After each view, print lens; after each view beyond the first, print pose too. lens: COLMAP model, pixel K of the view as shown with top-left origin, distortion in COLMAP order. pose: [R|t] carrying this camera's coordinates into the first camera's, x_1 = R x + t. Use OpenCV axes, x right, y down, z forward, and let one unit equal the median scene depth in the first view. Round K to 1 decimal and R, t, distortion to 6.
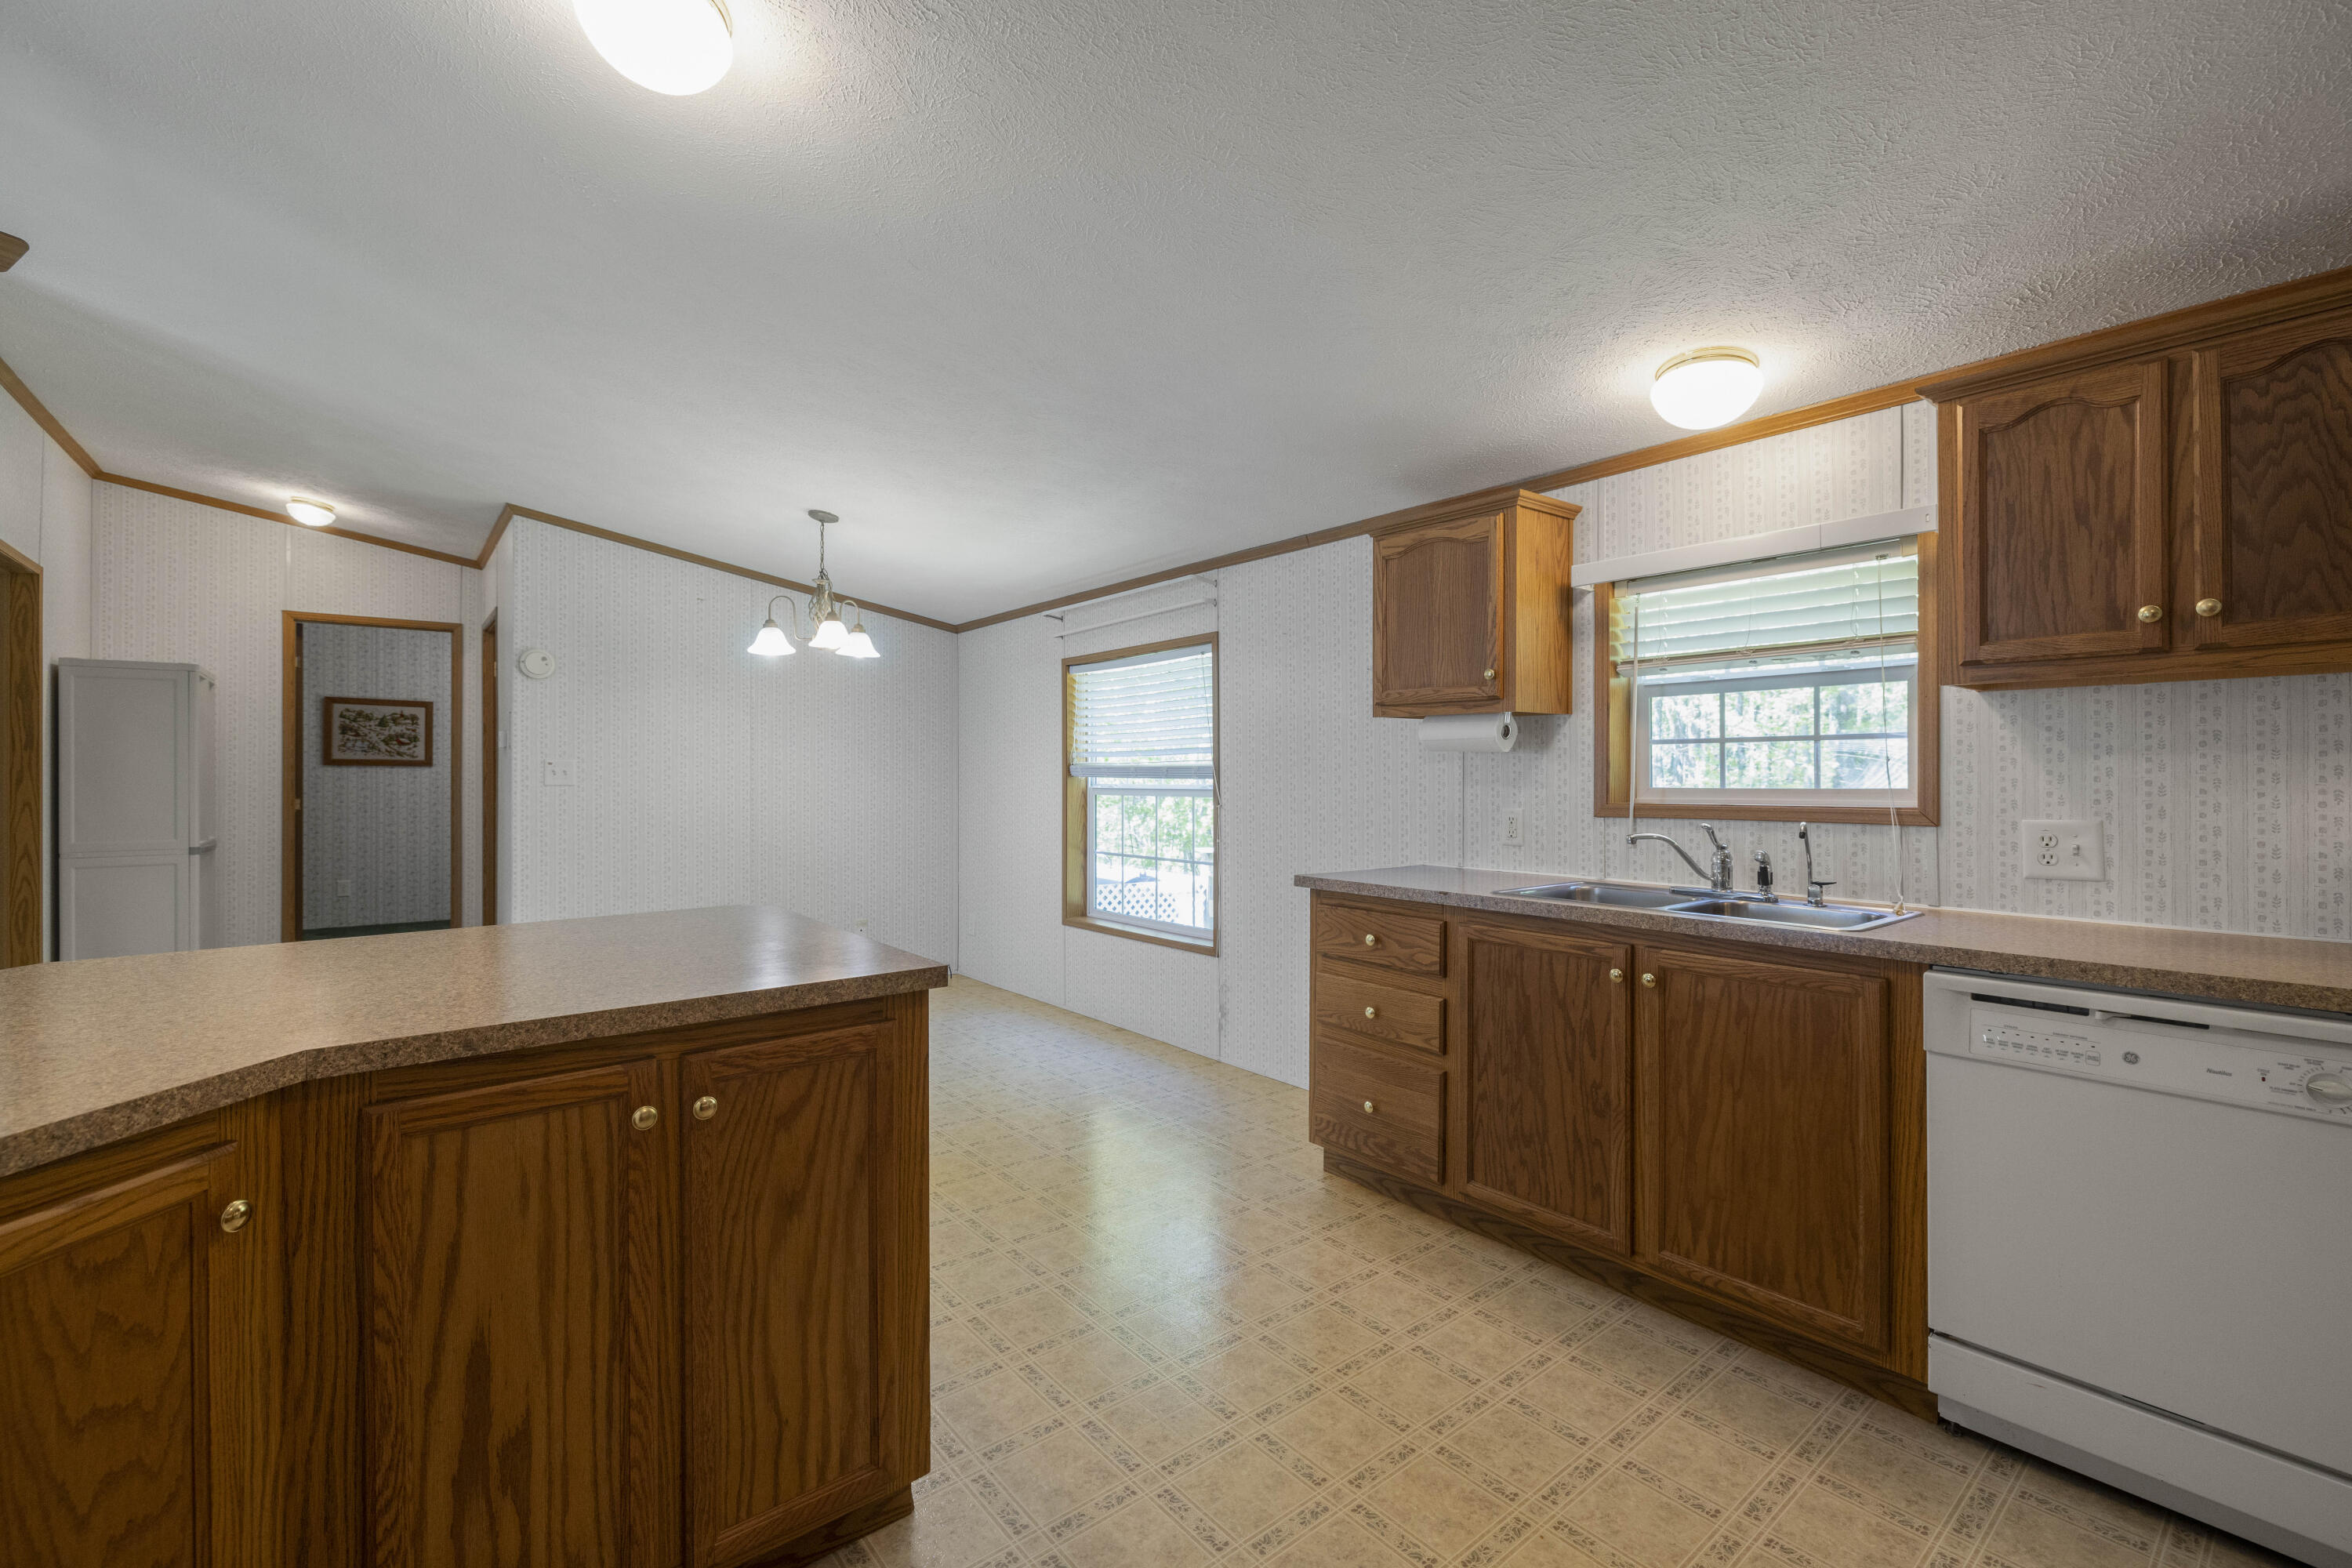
lens RADIAL K [[980.1, 0, 1166.3], [0, 980.1, 780.4], [0, 0, 1]] dist [-0.000221, 0.000306]
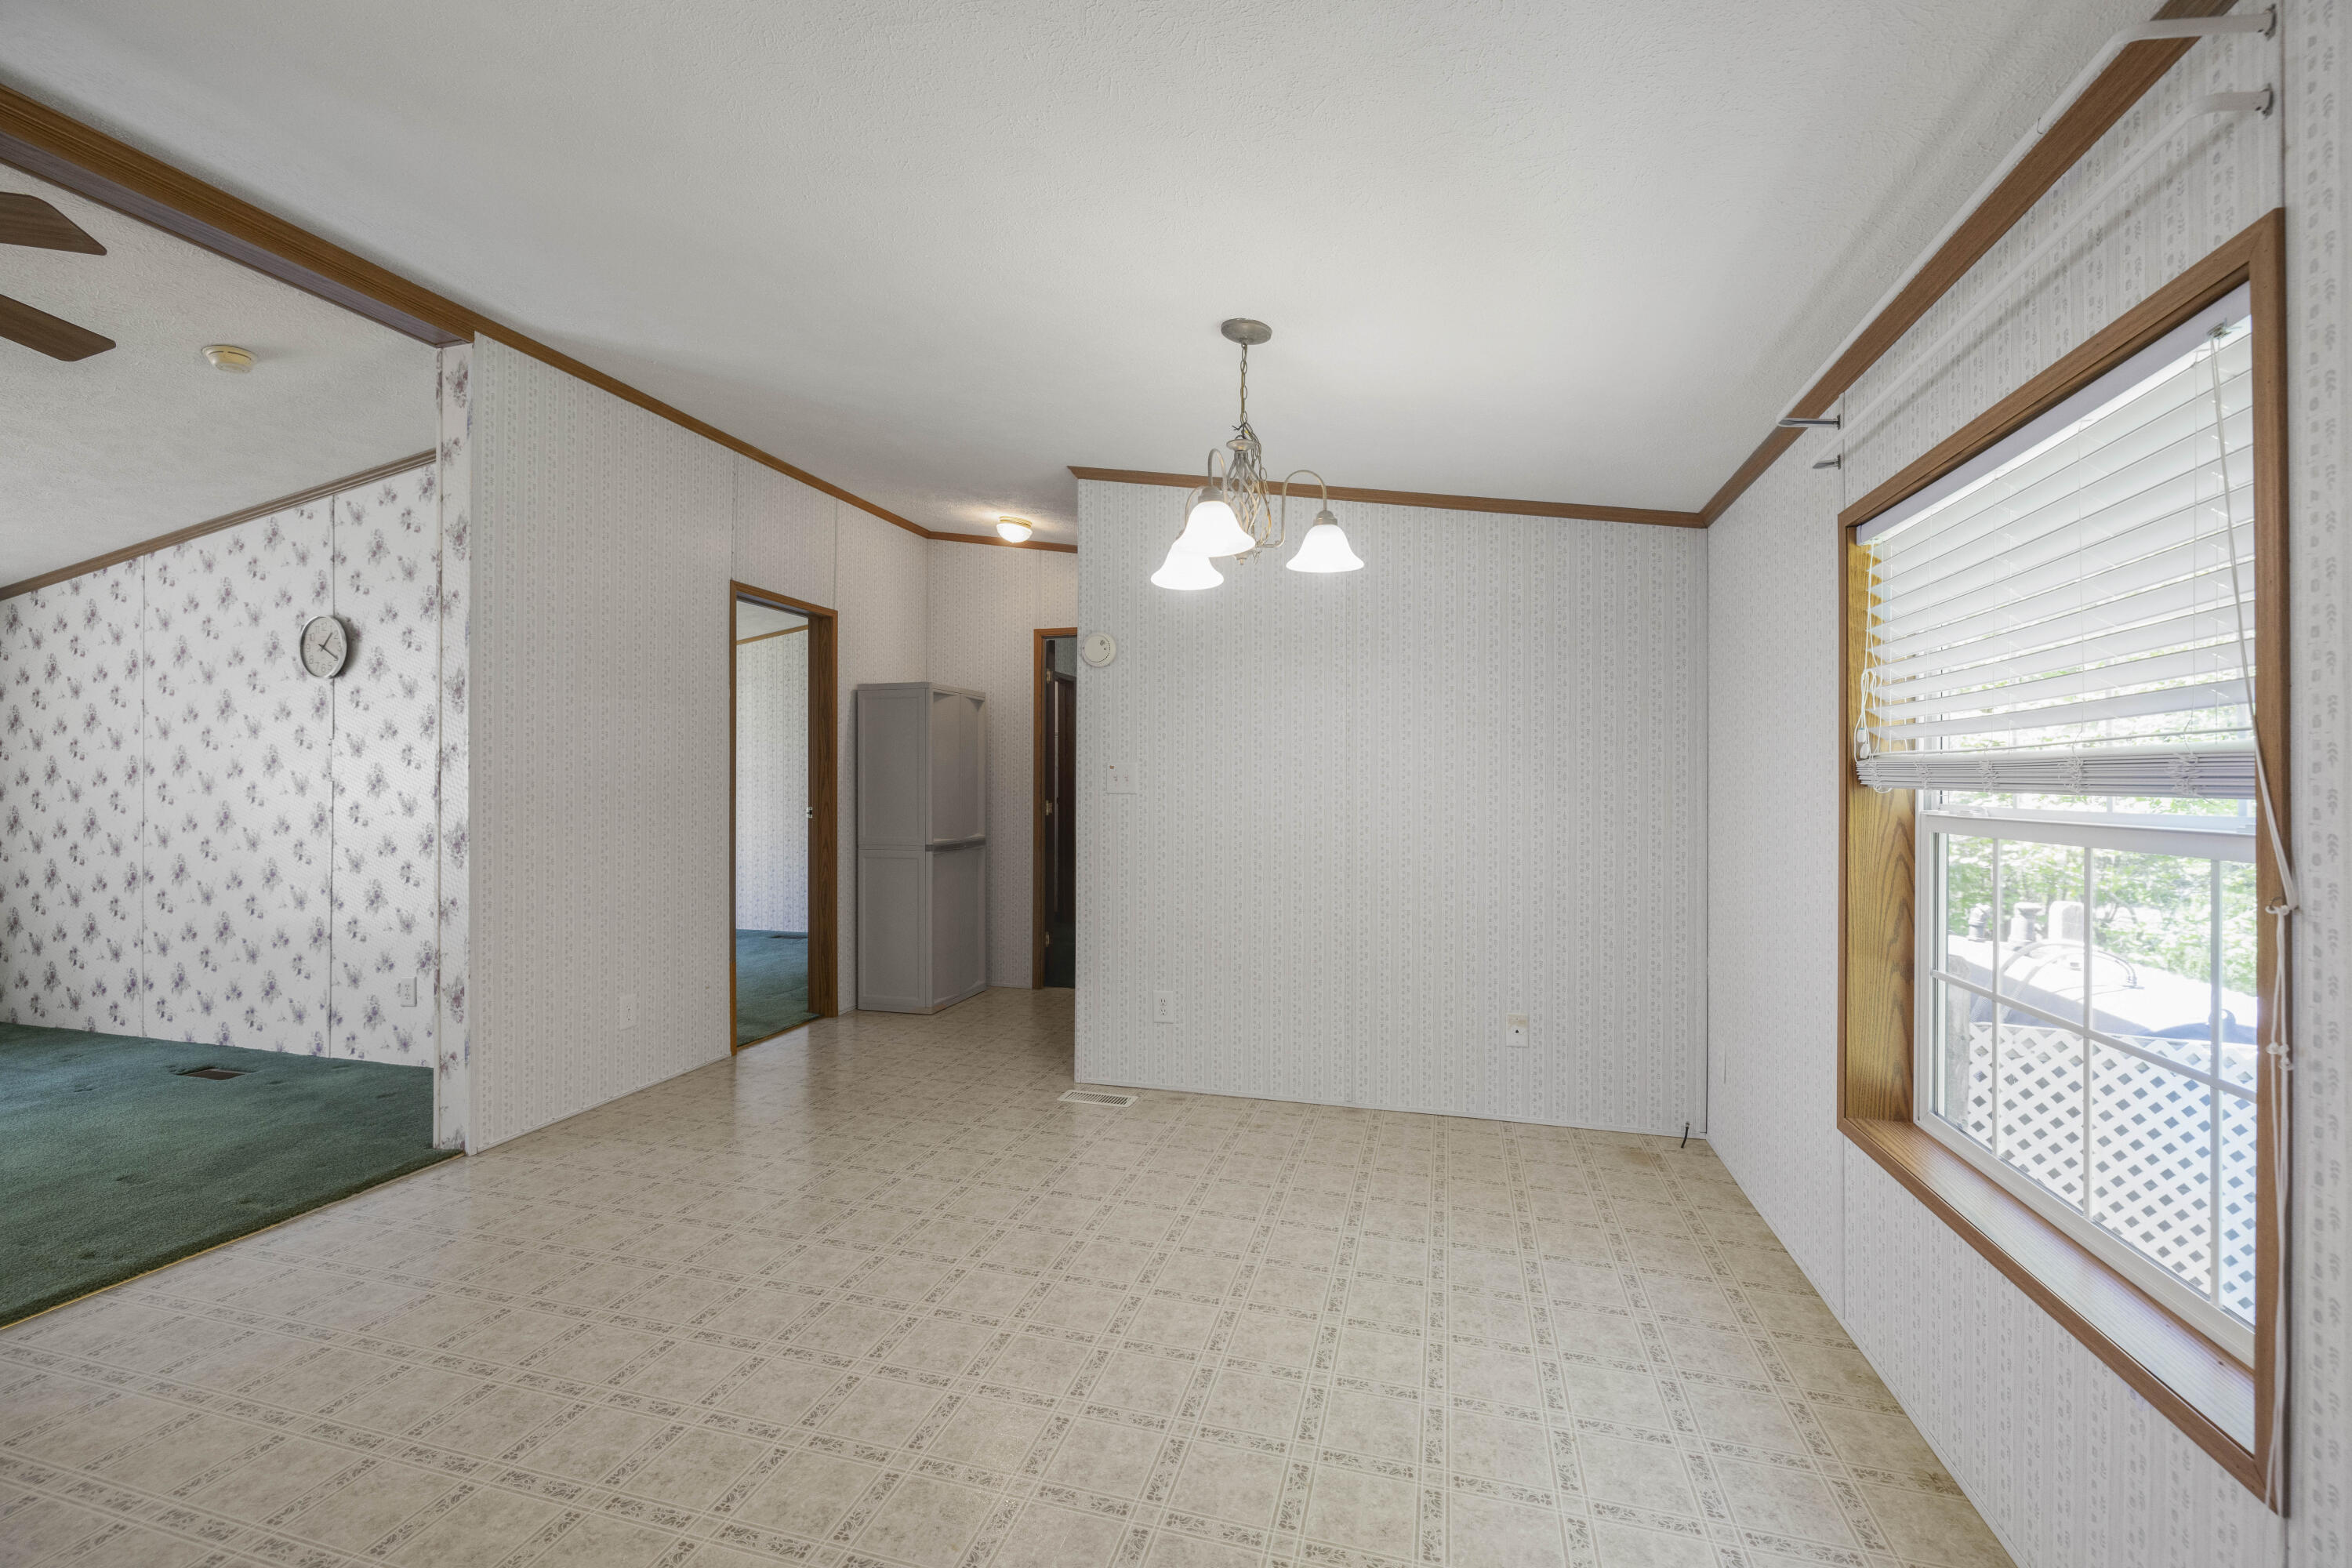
lens RADIAL K [[980.1, 0, 1166.3], [0, 980.1, 780.4], [0, 0, 1]] dist [-0.000221, 0.000306]
pose [[0.573537, 0.001109, -0.819179, 0.093903], [-0.006606, 0.999973, -0.003271, -0.003955], [0.819153, 0.007288, 0.573528, 0.611865]]
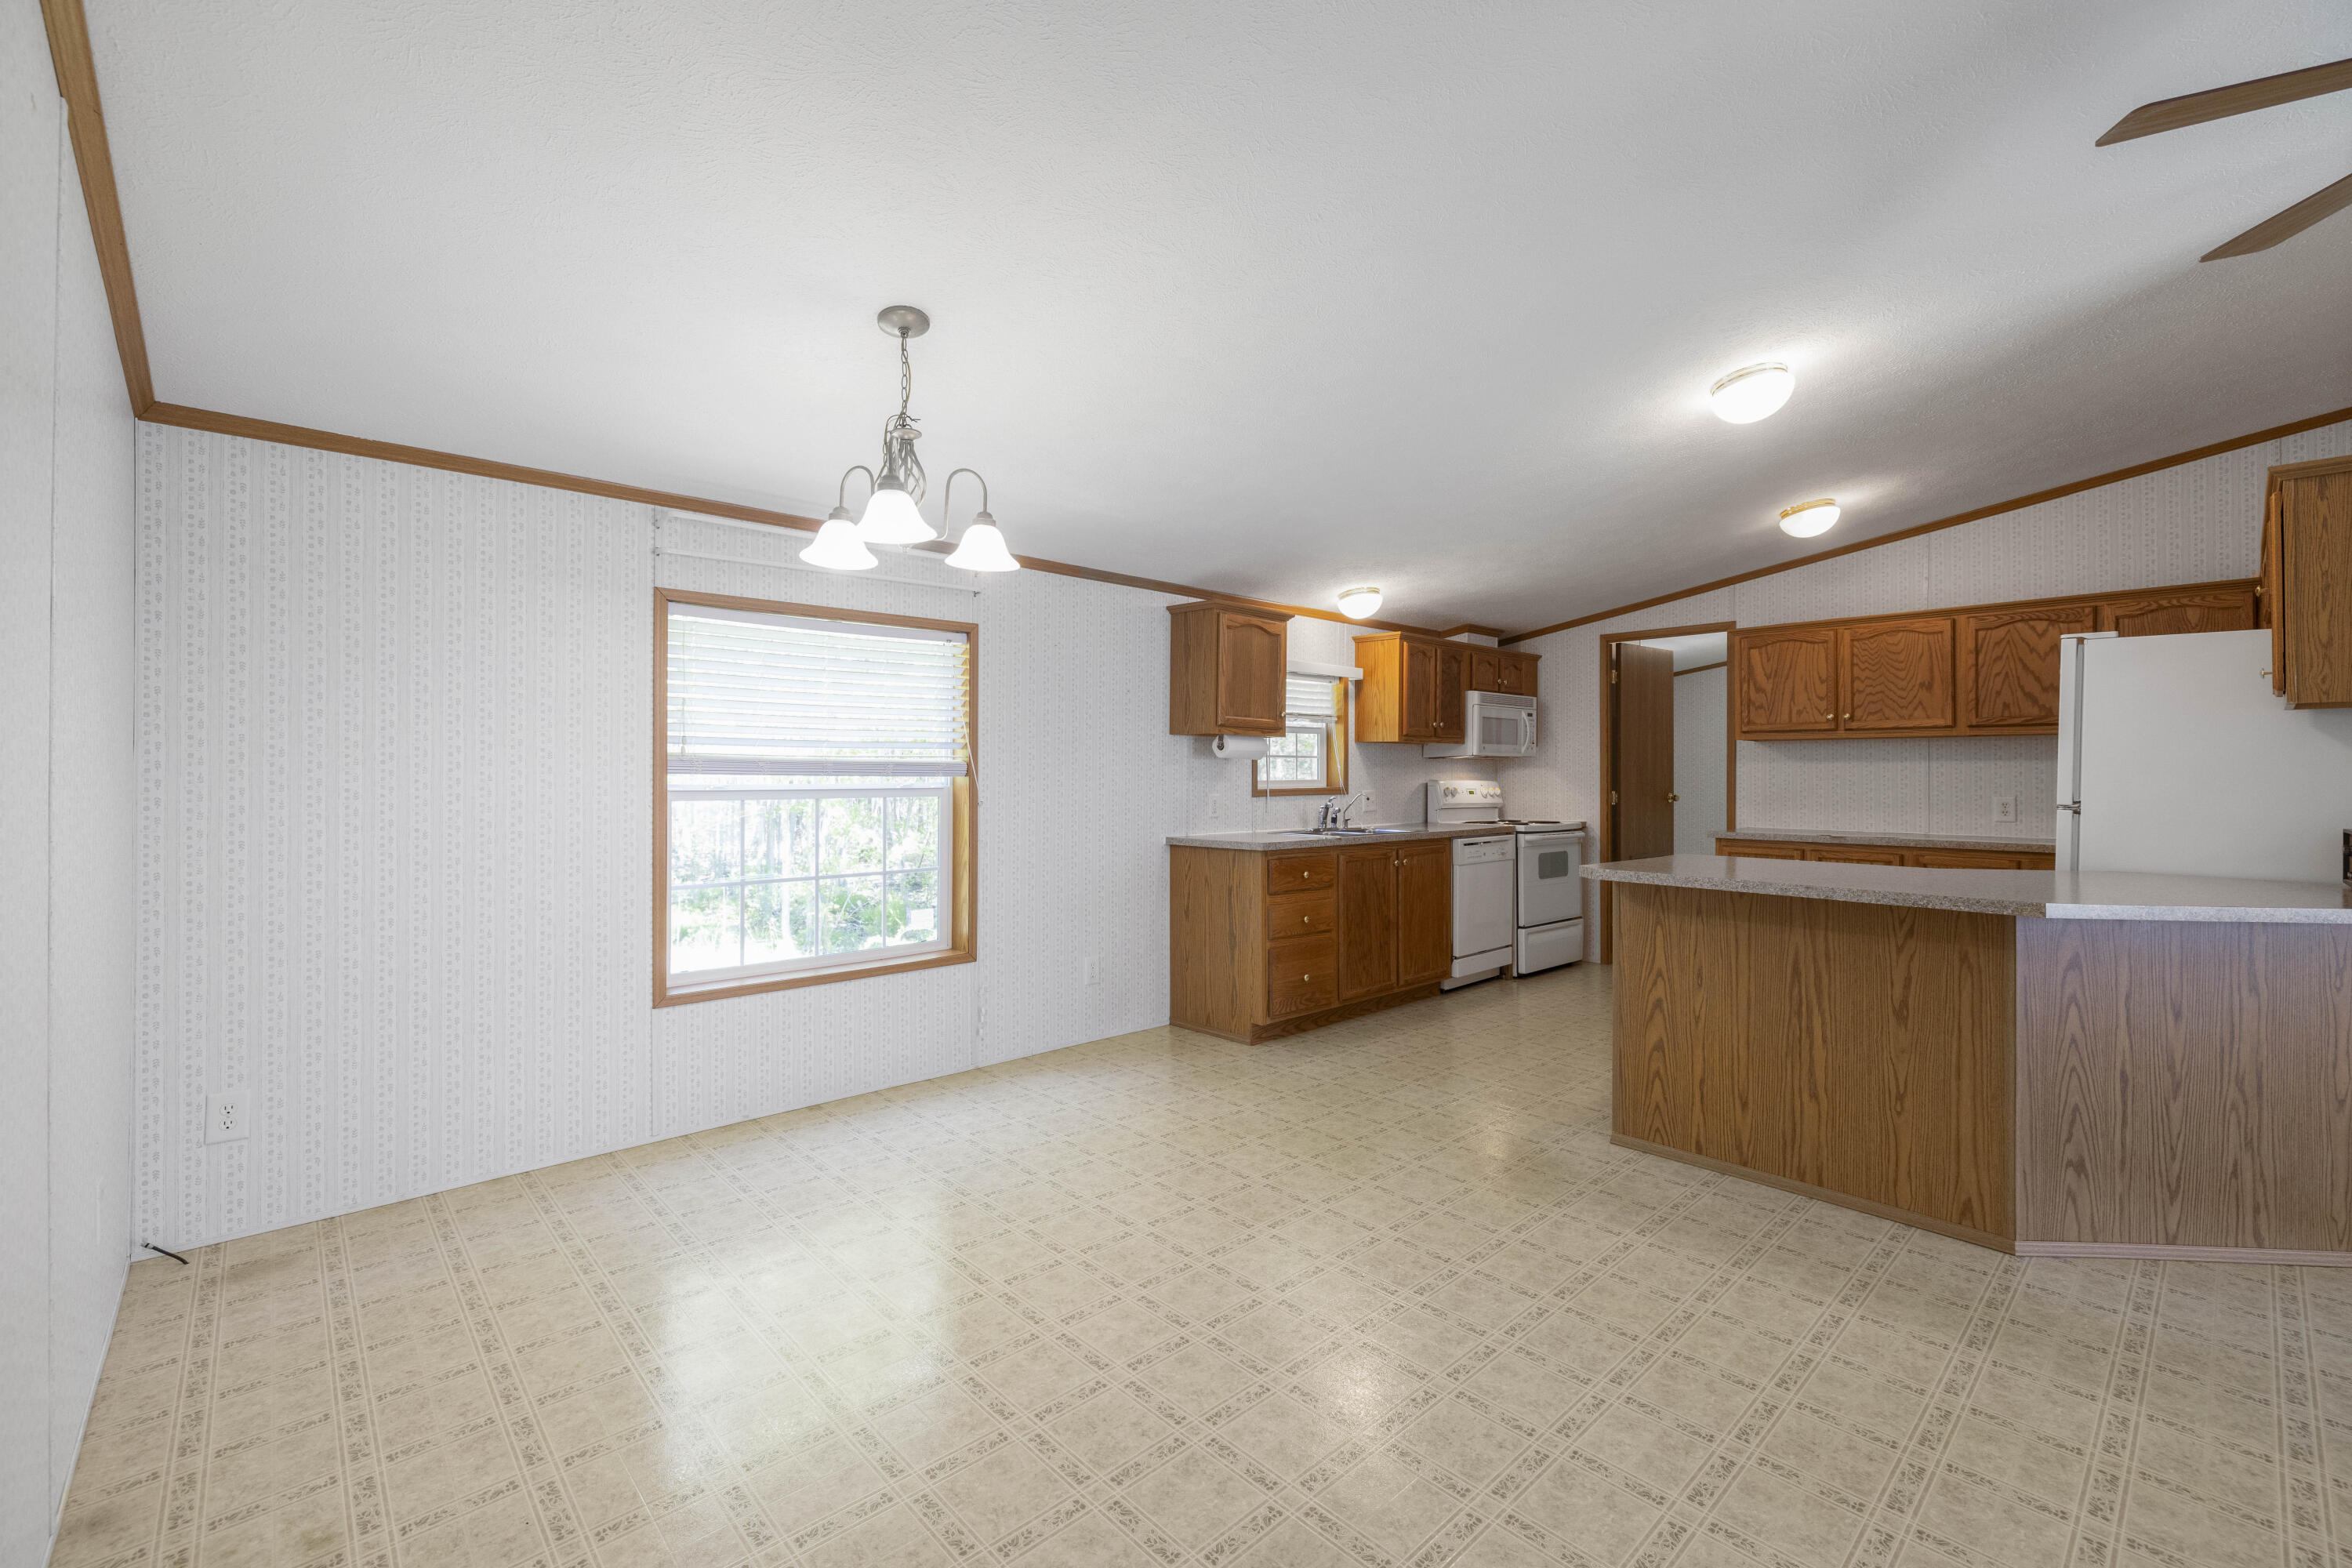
lens RADIAL K [[980.1, 0, 1166.3], [0, 980.1, 780.4], [0, 0, 1]] dist [-0.000221, 0.000306]
pose [[-0.052798, -0.003490, 0.998599, -0.903153], [0.005021, 0.999980, 0.003760, -0.000502], [-0.998593, 0.005213, -0.052780, 0.848364]]
